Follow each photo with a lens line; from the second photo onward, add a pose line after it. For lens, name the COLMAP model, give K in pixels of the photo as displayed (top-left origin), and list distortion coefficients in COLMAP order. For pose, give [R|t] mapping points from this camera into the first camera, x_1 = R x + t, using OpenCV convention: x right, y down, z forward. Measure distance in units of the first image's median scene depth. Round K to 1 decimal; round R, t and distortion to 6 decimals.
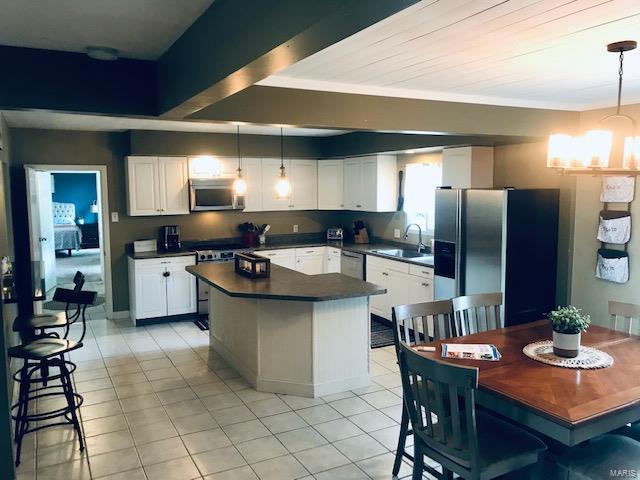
lens RADIAL K [[524.4, 0, 318.9], [0, 524.4, 235.1], [0, 0, 1]] dist [0.042375, 0.001000]
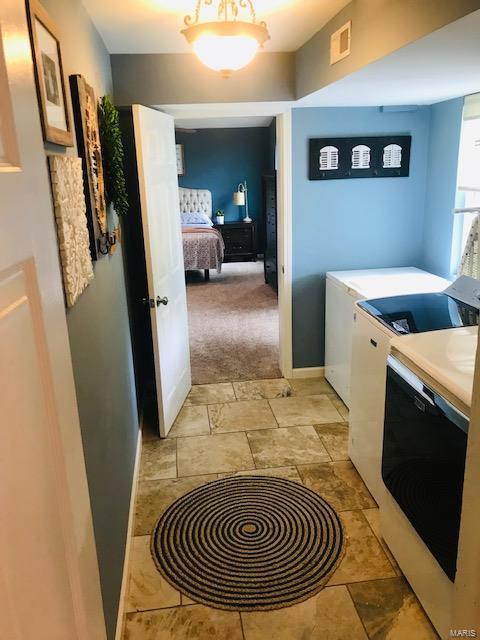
lens RADIAL K [[524.4, 0, 243.0], [0, 524.4, 321.9], [0, 0, 1]] dist [0.042375, 0.001000]
pose [[0.939512, 0.068040, -0.335690, -0.212400], [-0.001802, 0.981039, 0.193800, -0.028262], [0.342511, -0.181473, 0.921821, 0.423118]]
